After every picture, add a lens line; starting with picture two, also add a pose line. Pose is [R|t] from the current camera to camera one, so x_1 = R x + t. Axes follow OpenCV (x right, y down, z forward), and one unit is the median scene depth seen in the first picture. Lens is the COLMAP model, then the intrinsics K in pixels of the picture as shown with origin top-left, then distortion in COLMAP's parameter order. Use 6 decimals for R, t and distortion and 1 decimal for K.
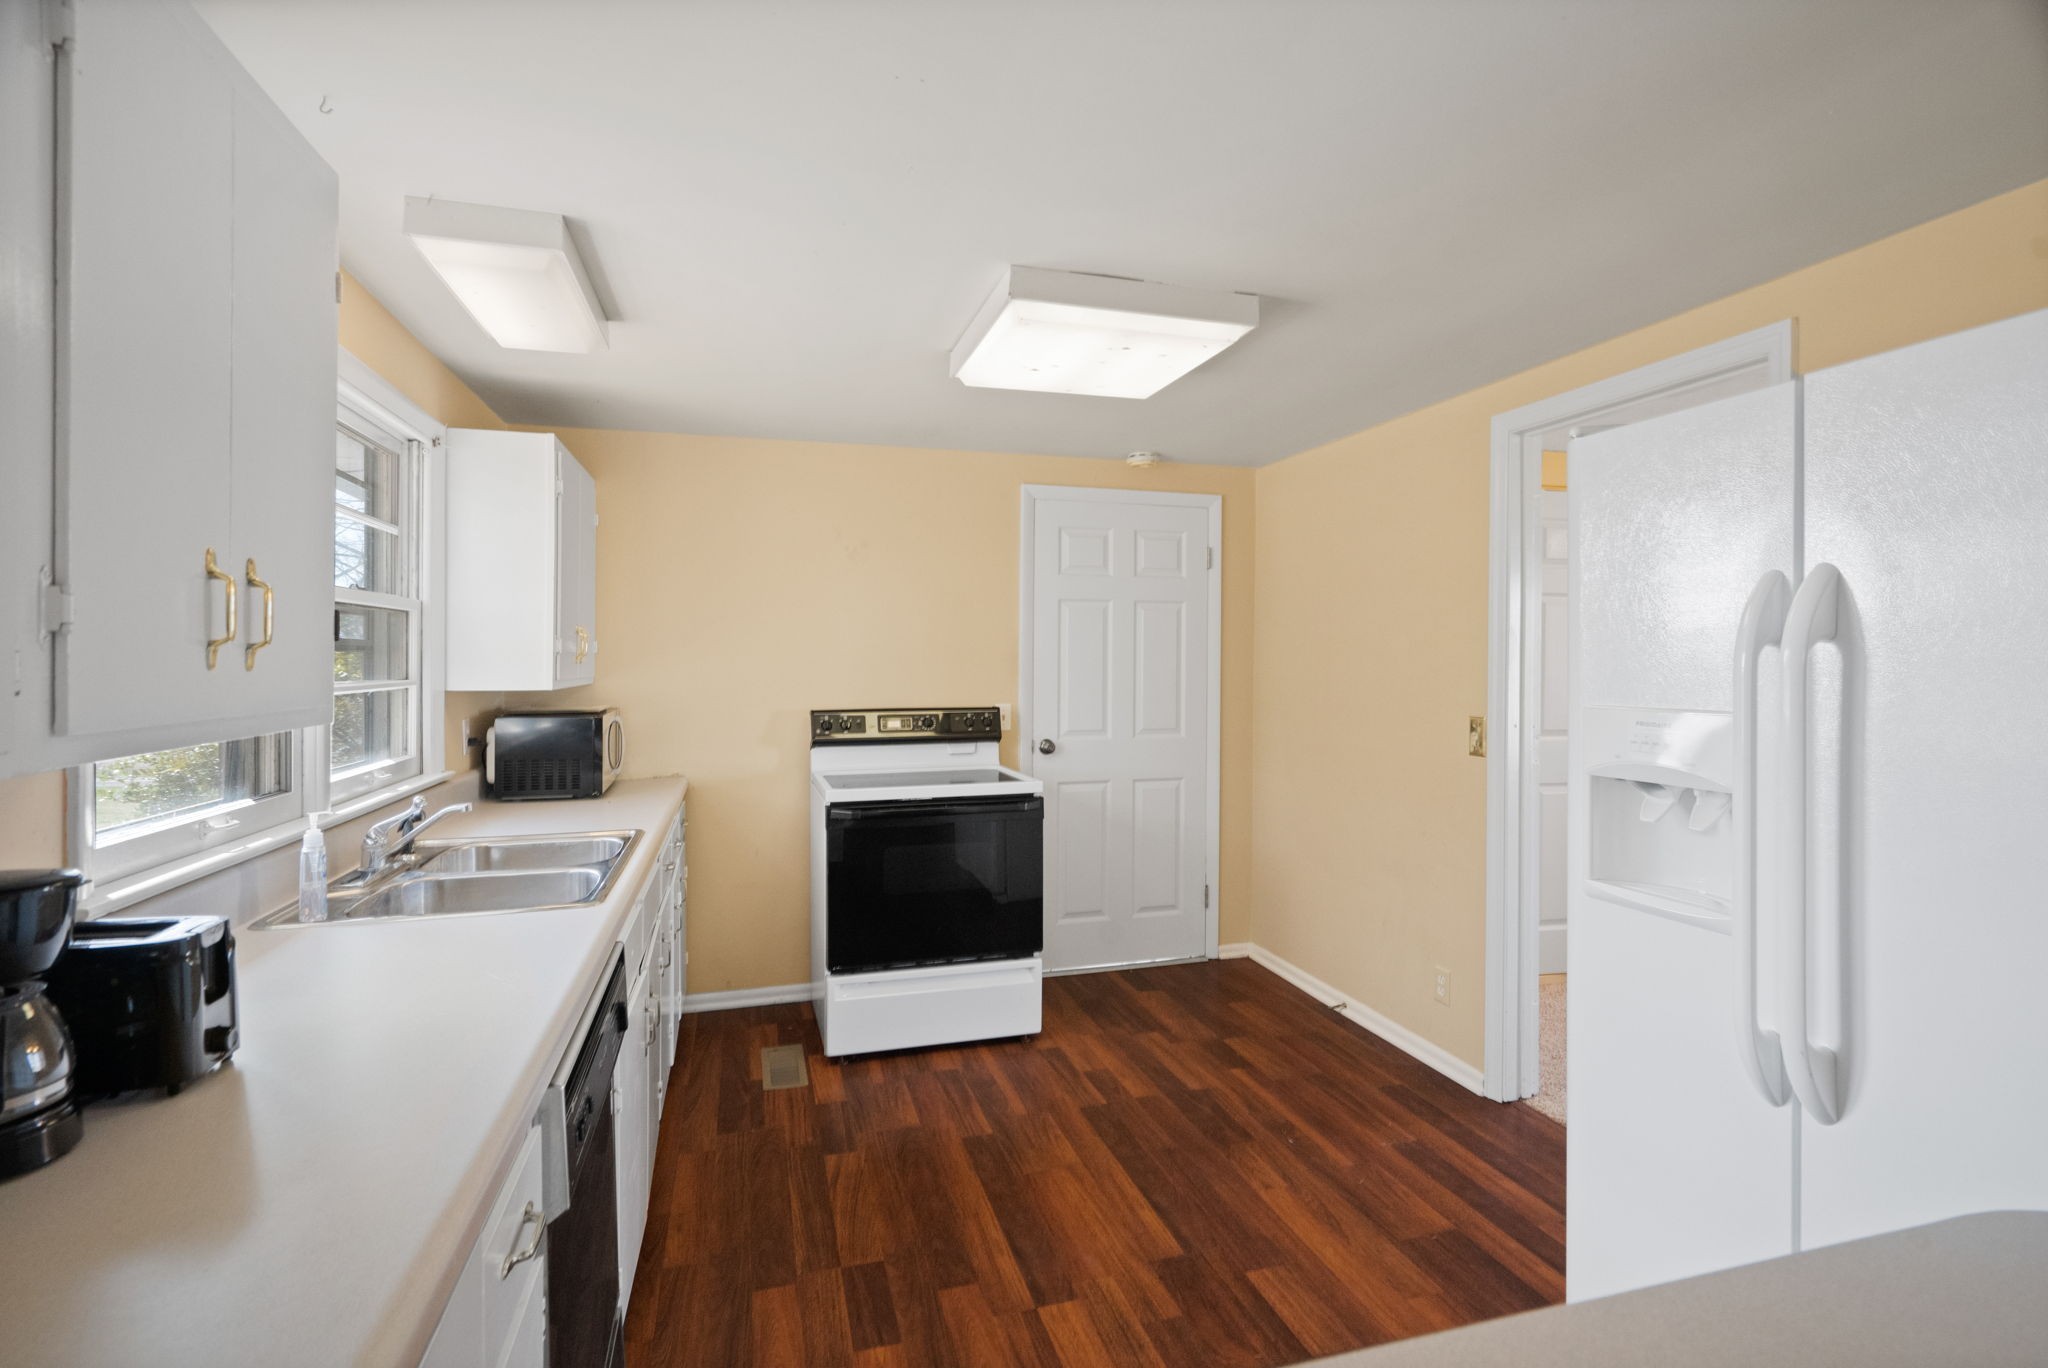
lens RADIAL K [[973.9, 0, 1026.1], [0, 973.9, 656.6], [0, 0, 1]] dist [-0.001928, 0.000609]
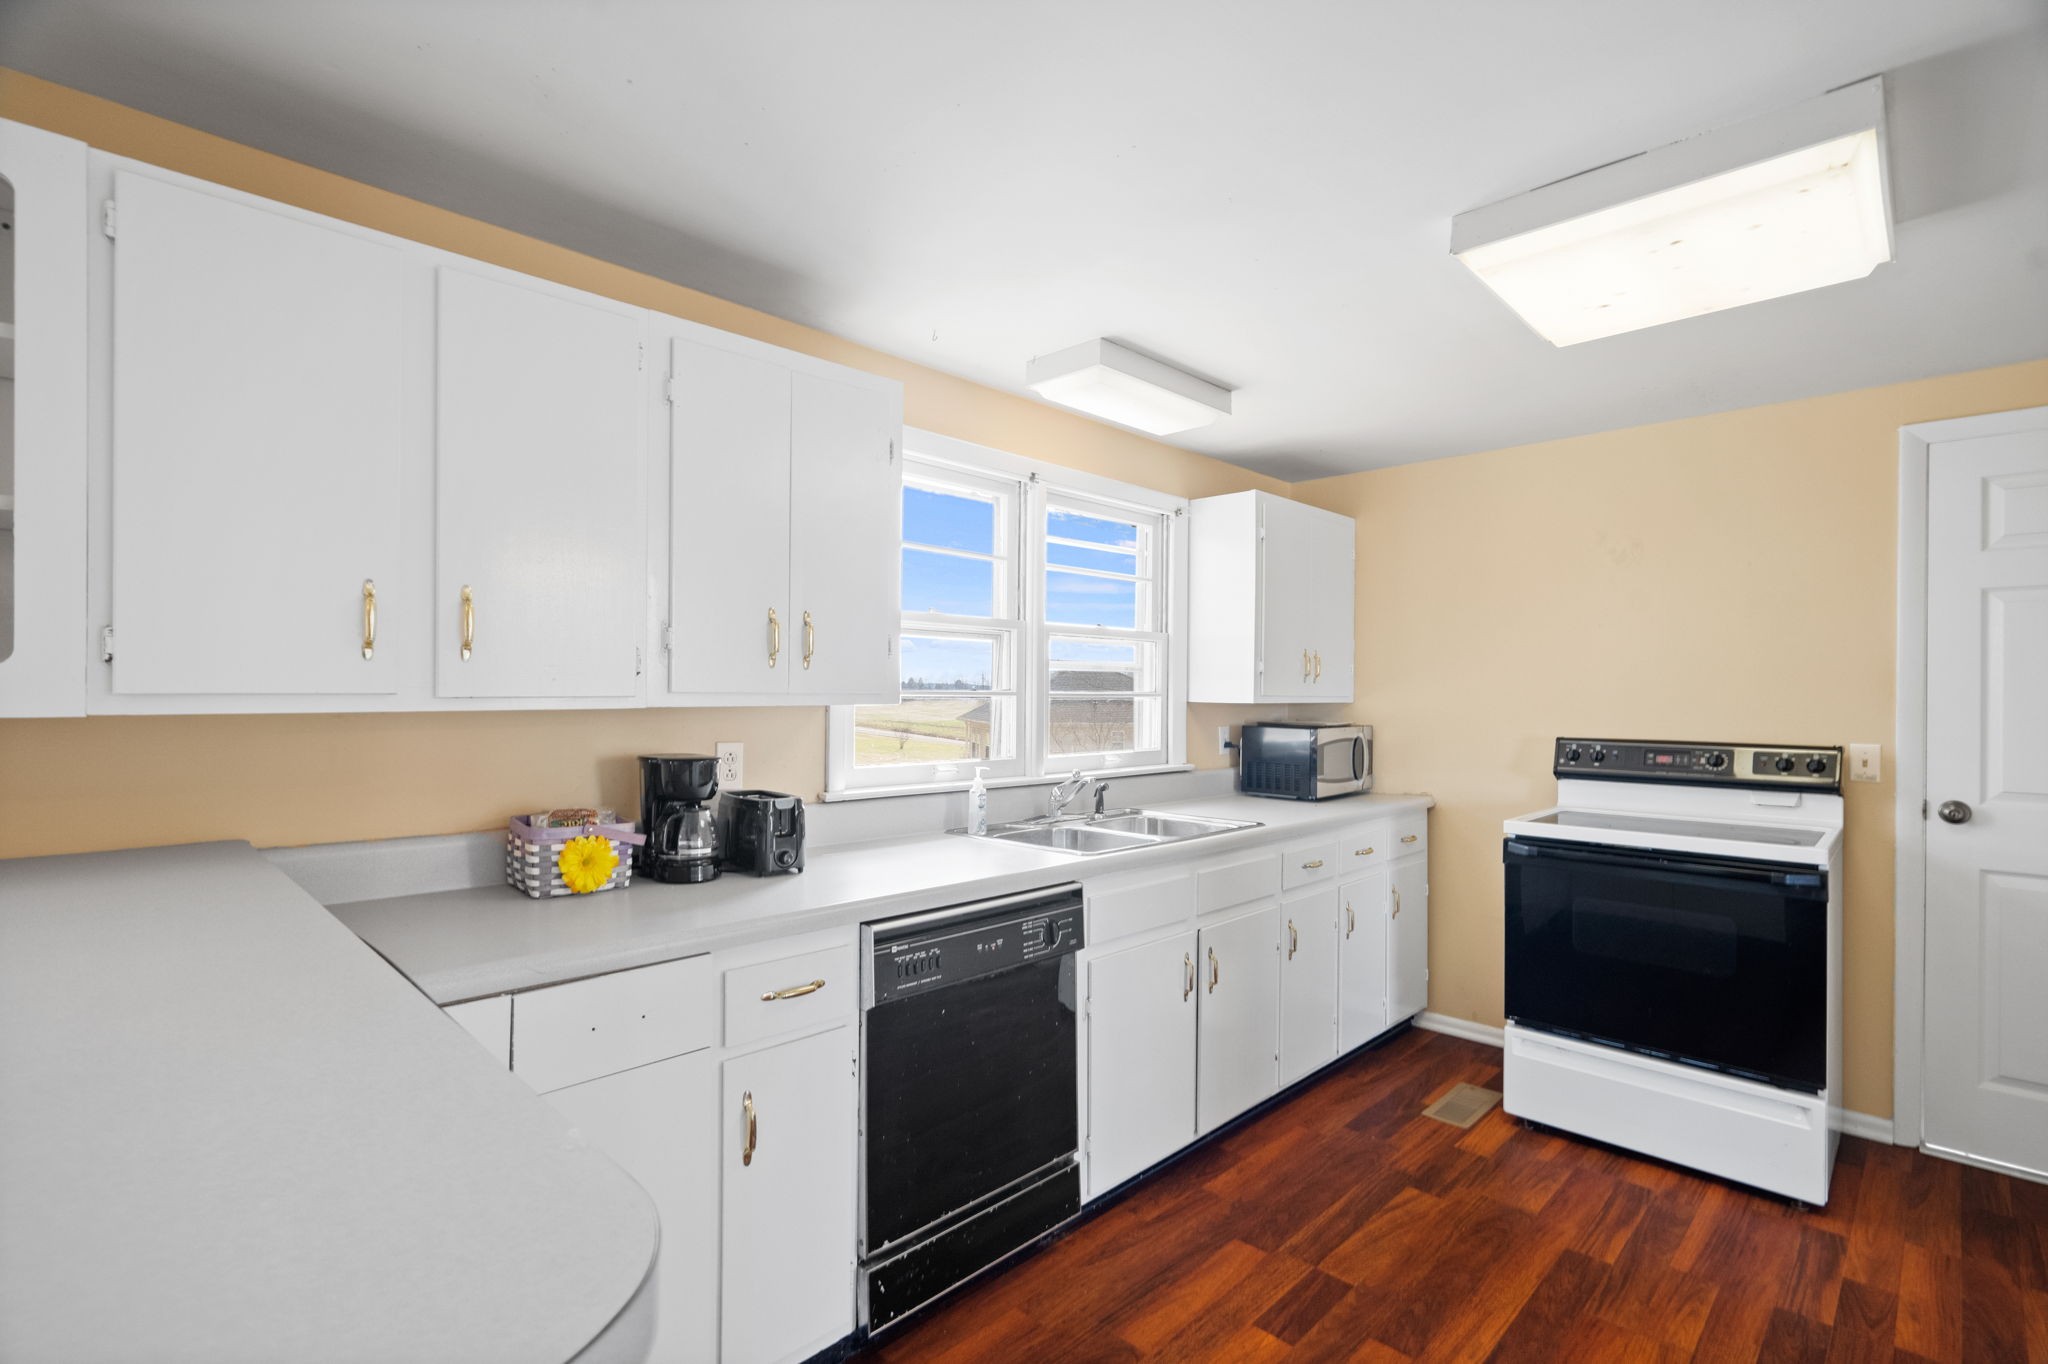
lens RADIAL K [[949.2, 0, 1011.0], [0, 949.2, 684.8], [0, 0, 1]] dist [-0.000887, 0.000498]
pose [[0.482849, -0.000093, -0.875703, 0.369255], [-0.007063, 0.999967, -0.004001, 0.017084], [0.875675, 0.008116, 0.482833, 0.166607]]
